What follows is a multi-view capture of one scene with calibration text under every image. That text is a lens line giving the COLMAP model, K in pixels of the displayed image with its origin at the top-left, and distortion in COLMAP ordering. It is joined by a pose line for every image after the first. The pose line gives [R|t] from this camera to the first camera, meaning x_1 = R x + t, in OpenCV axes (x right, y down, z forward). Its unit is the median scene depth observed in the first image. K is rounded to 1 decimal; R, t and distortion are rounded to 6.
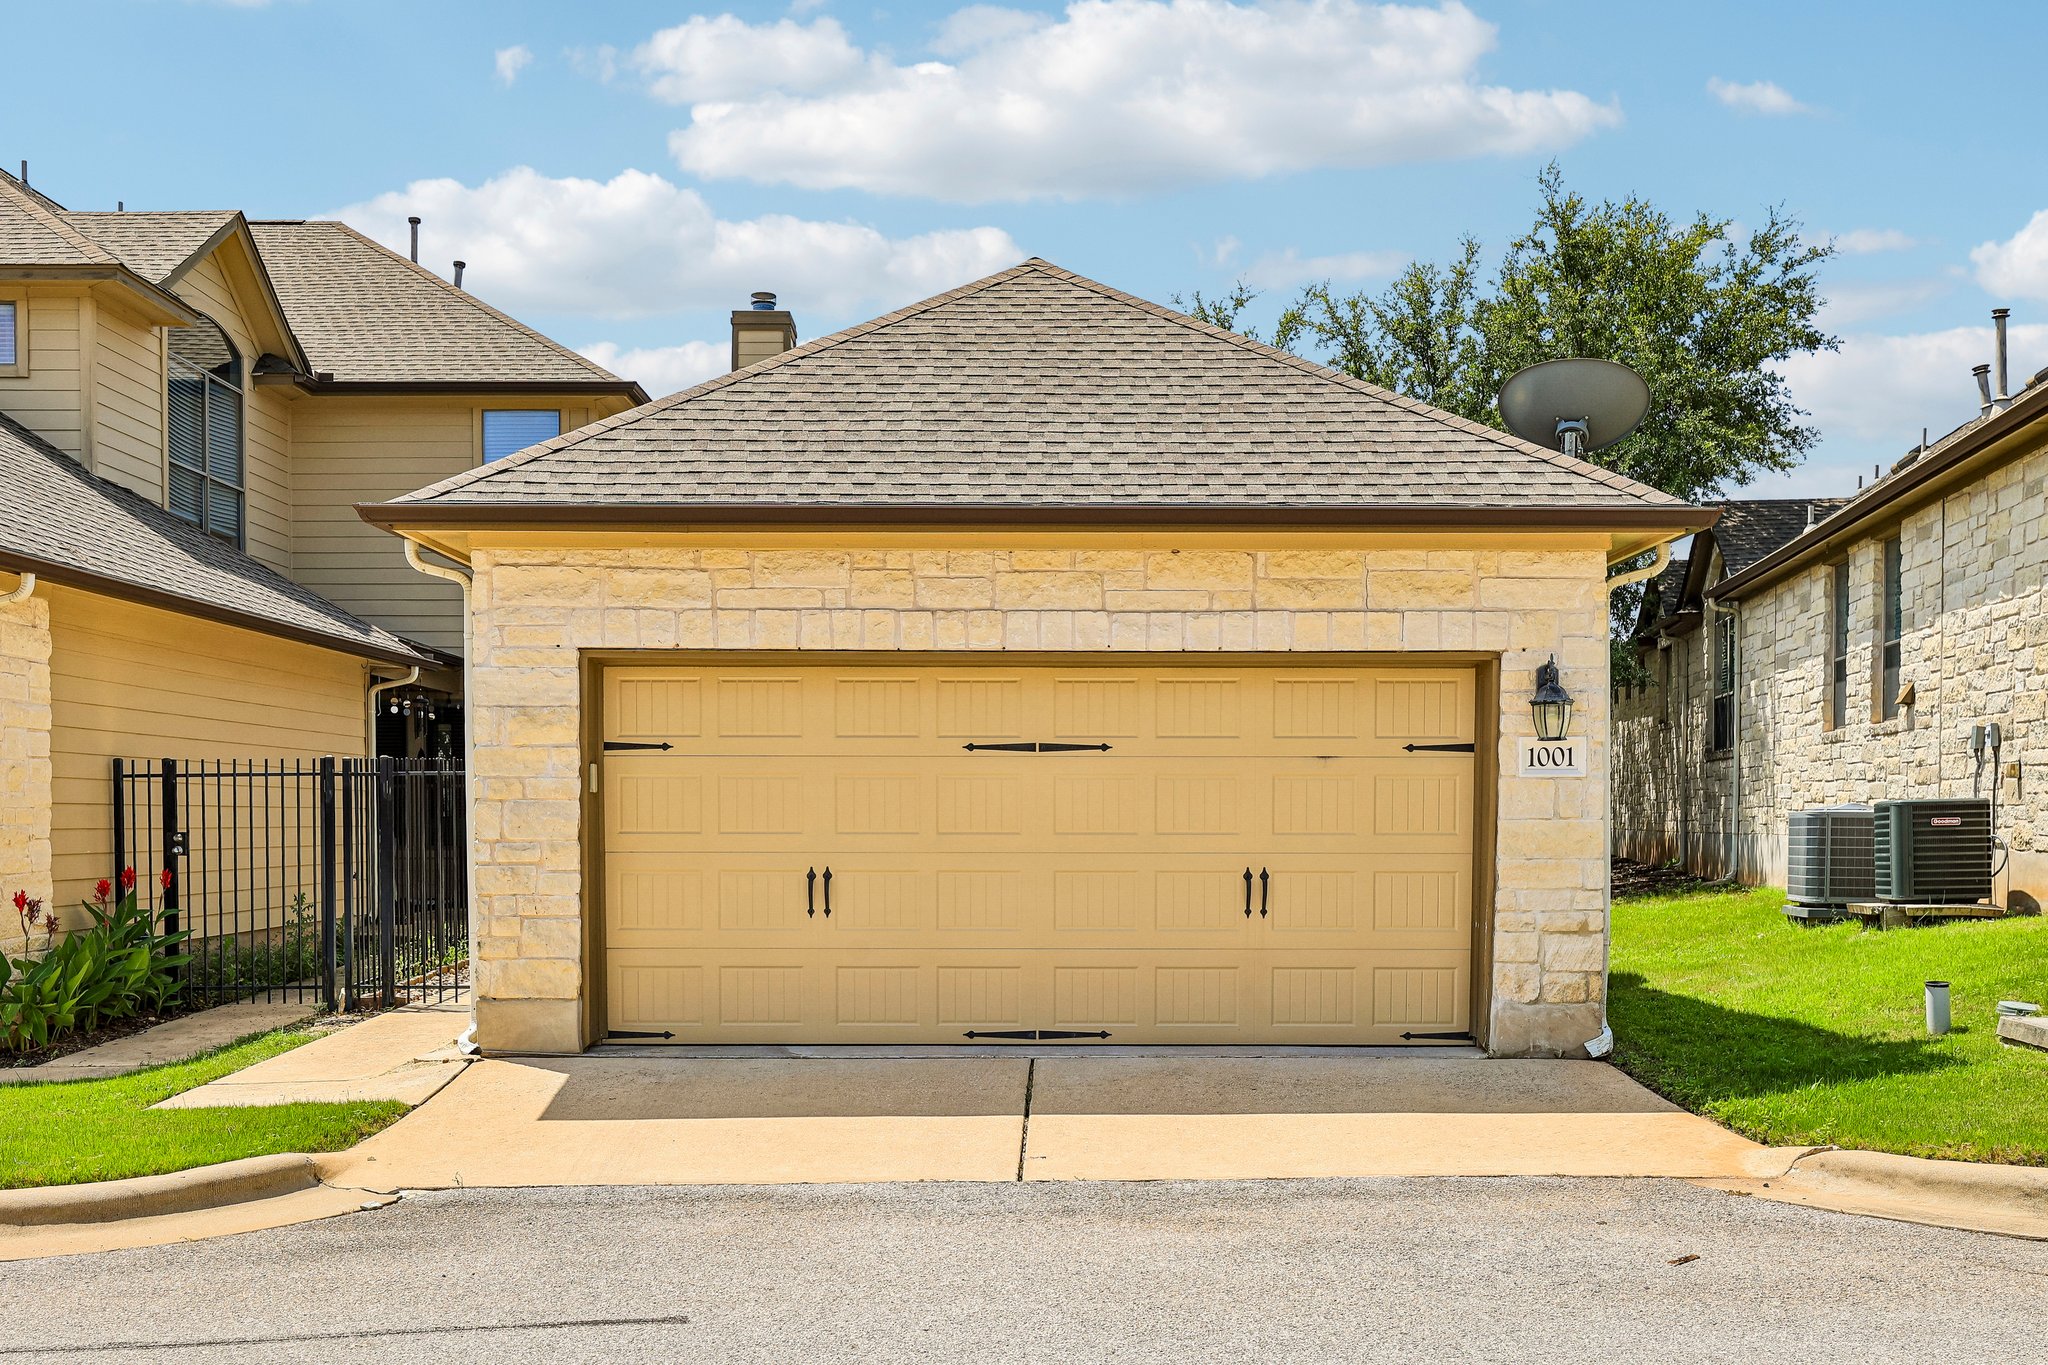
lens RADIAL K [[1799.7, 0, 1029.2], [0, 1799.7, 673.8], [0, 0, 1]] dist [0.007485, -0.003151]
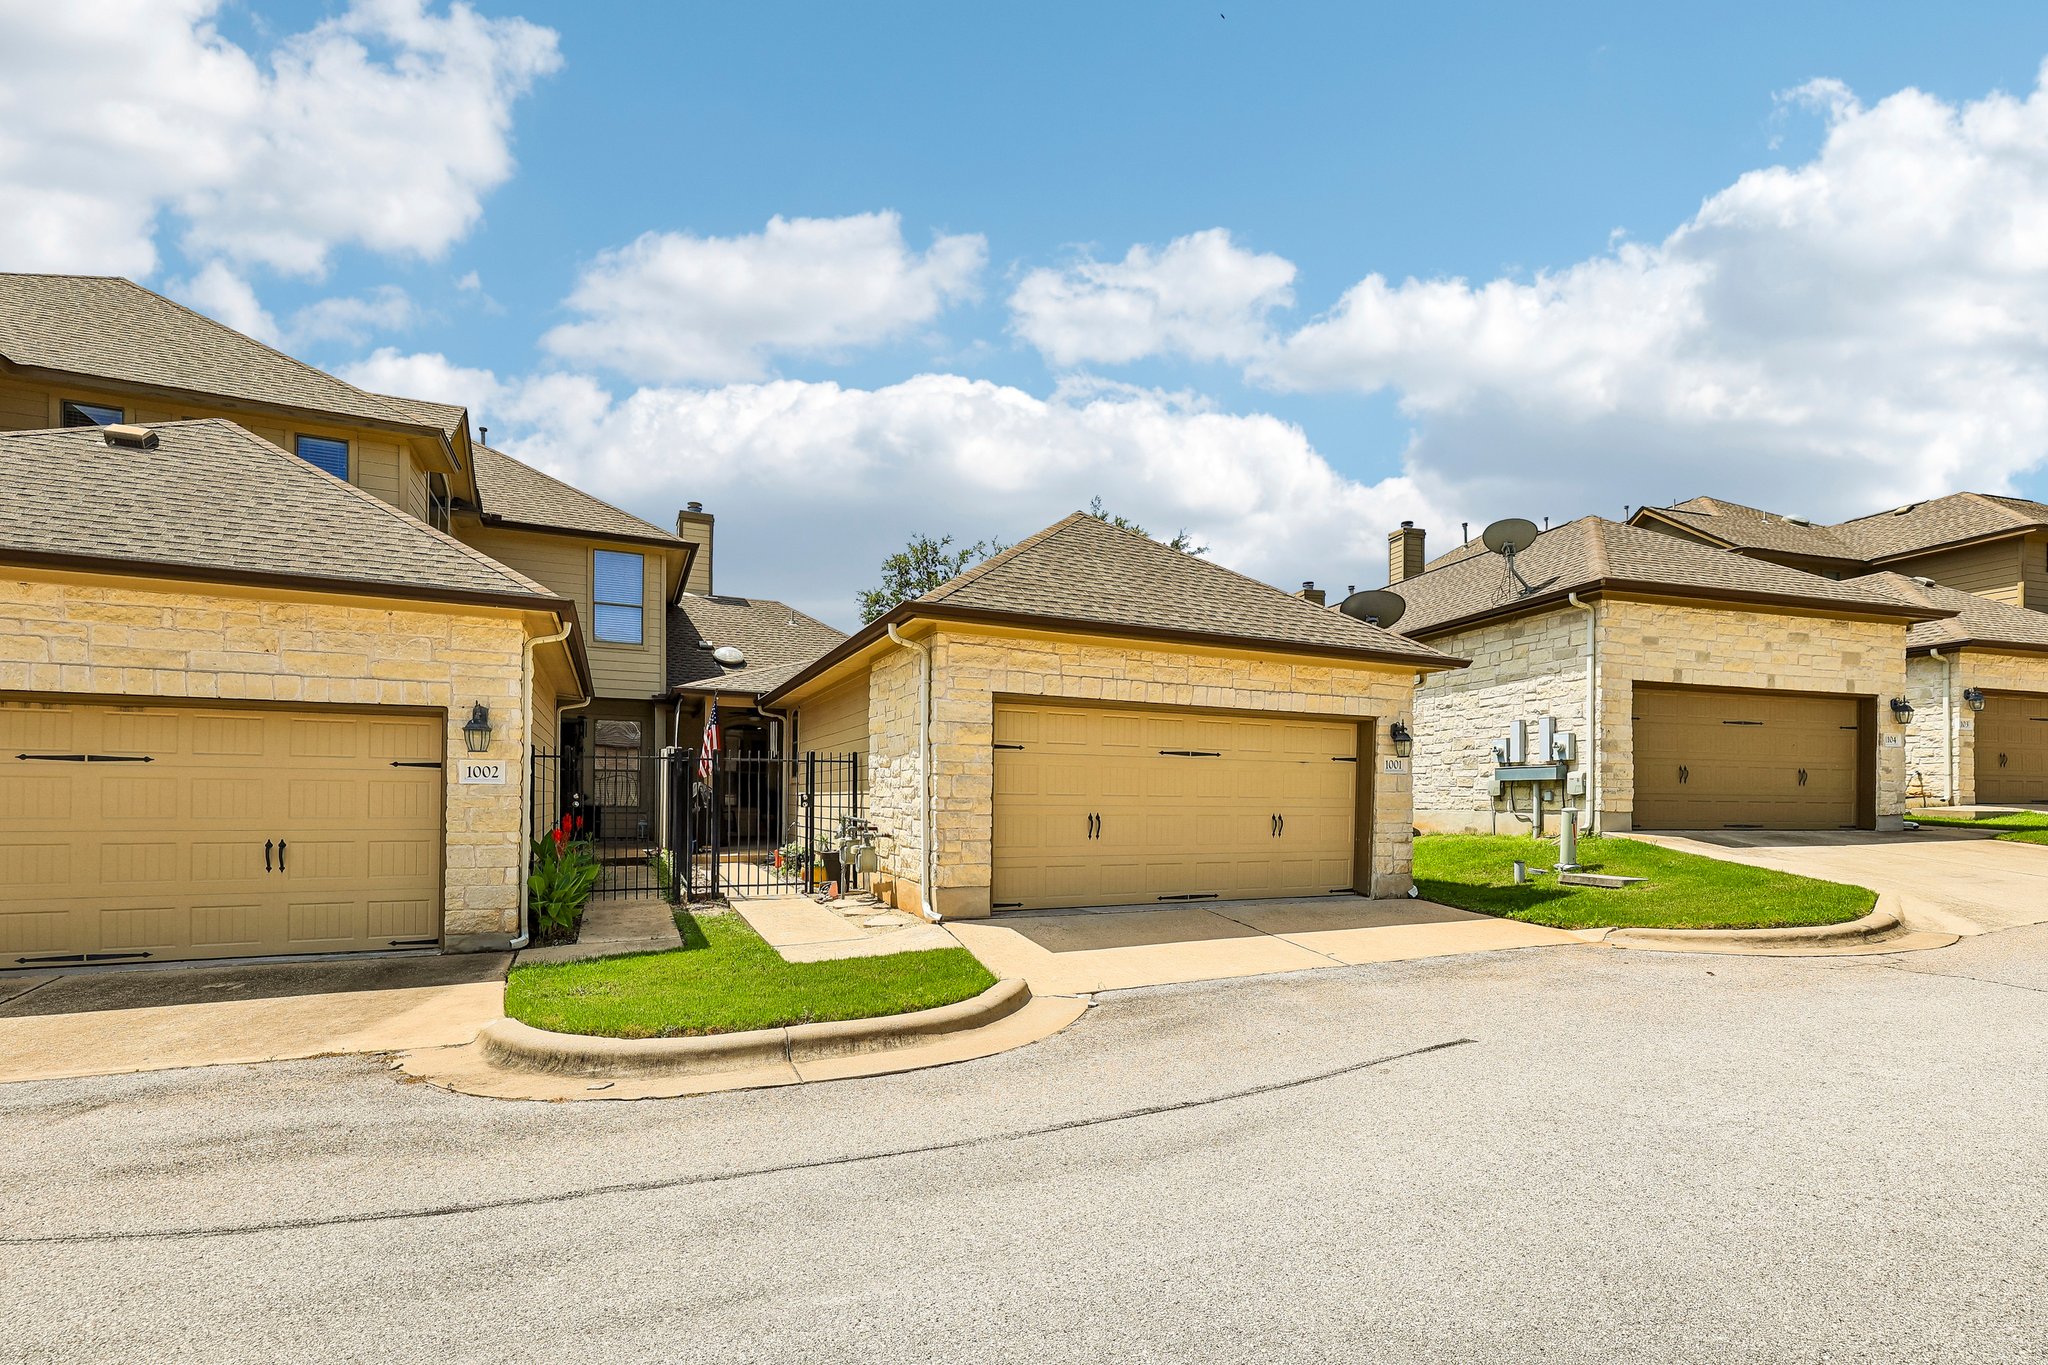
lens RADIAL K [[873.6, 0, 1026.0], [0, 873.6, 689.0], [0, 0, 1]] dist [0.000366, 0.000699]
pose [[0.910224, 0.059832, 0.409772, -0.583785], [-0.041967, 0.997741, -0.052461, 0.028113], [-0.411985, 0.030554, 0.910678, 0.183809]]
